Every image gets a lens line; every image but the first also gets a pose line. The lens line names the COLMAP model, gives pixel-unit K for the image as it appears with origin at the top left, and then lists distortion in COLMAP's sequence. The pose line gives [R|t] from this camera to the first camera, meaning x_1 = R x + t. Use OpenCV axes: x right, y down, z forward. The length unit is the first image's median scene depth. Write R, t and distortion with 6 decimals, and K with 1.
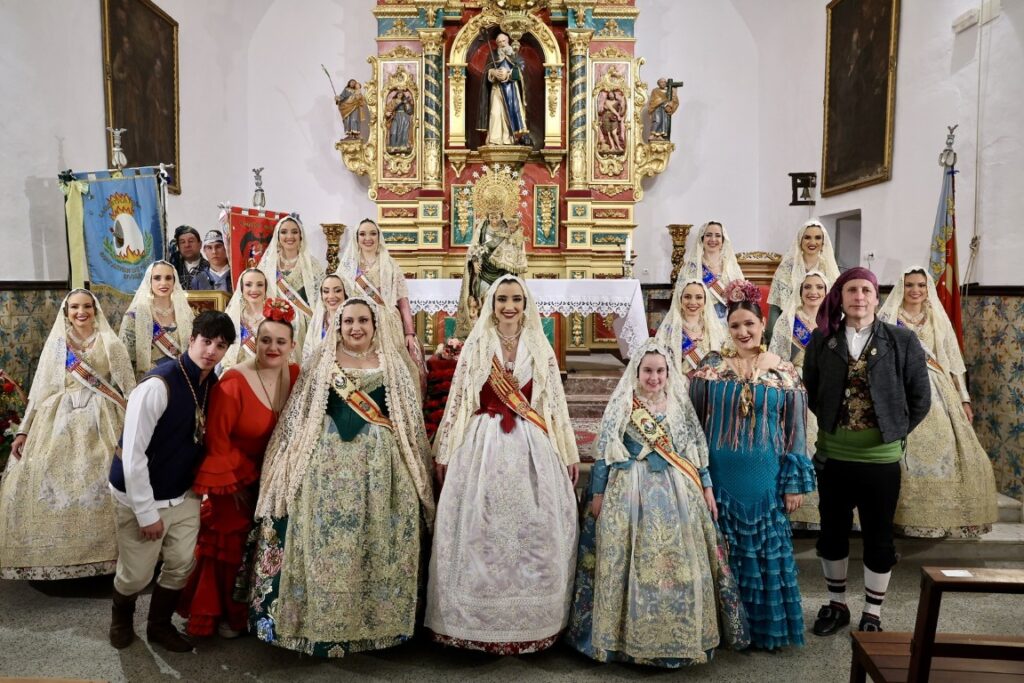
lens RADIAL K [[714.9, 0, 508.3], [0, 714.9, 349.4], [0, 0, 1]] dist [-0.111864, 0.091097]
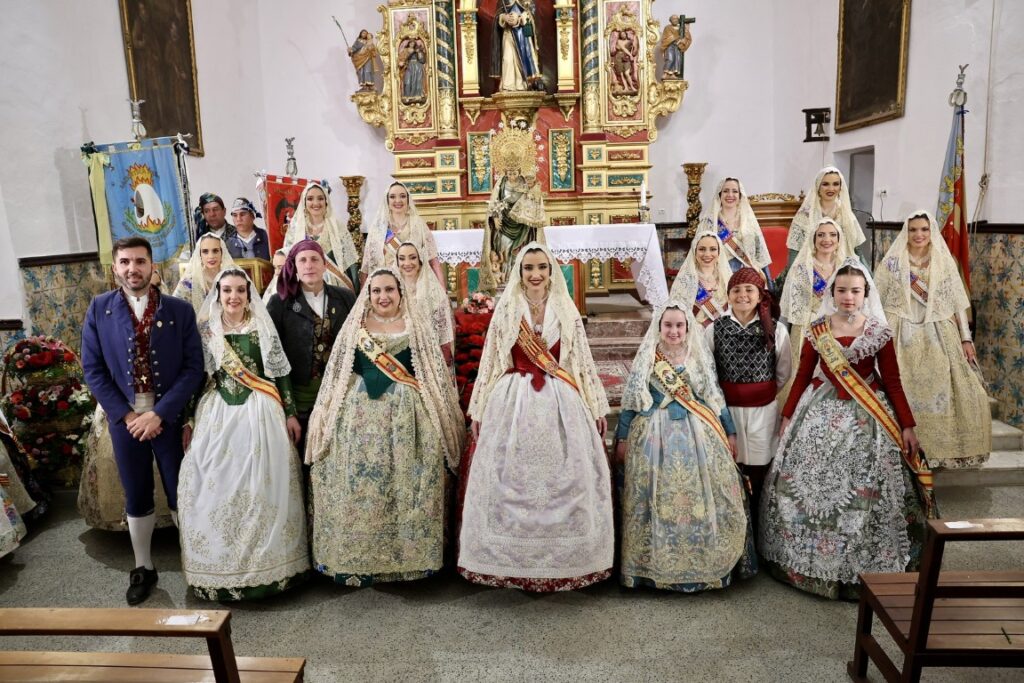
lens RADIAL K [[716.3, 0, 511.2], [0, 716.3, 343.3], [0, 0, 1]] dist [-0.103105, 0.091267]
pose [[0.999097, -0.034680, -0.024564, -0.002807], [0.036592, 0.995944, 0.082200, -0.014181], [0.021614, -0.083024, 0.996313, -0.031538]]
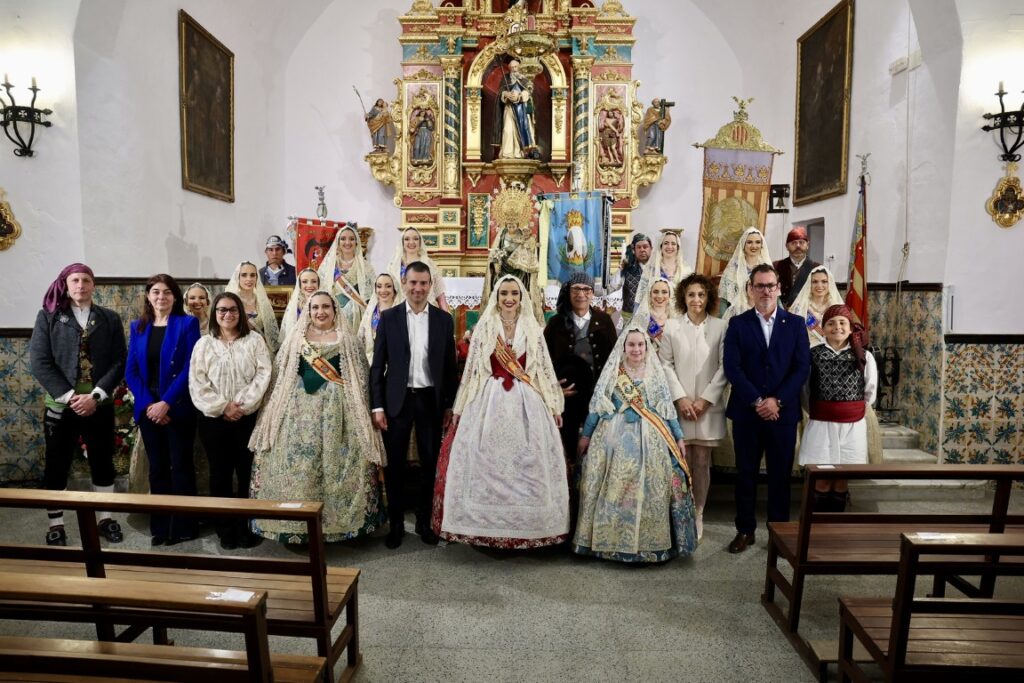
lens RADIAL K [[718.2, 0, 515.3], [0, 718.2, 341.0], [0, 0, 1]] dist [-0.100733, 0.097633]
pose [[0.999986, 0.001888, 0.005026, -0.011222], [-0.001831, 0.999933, -0.011394, 0.014340], [-0.005048, 0.011385, 0.999922, -0.130406]]
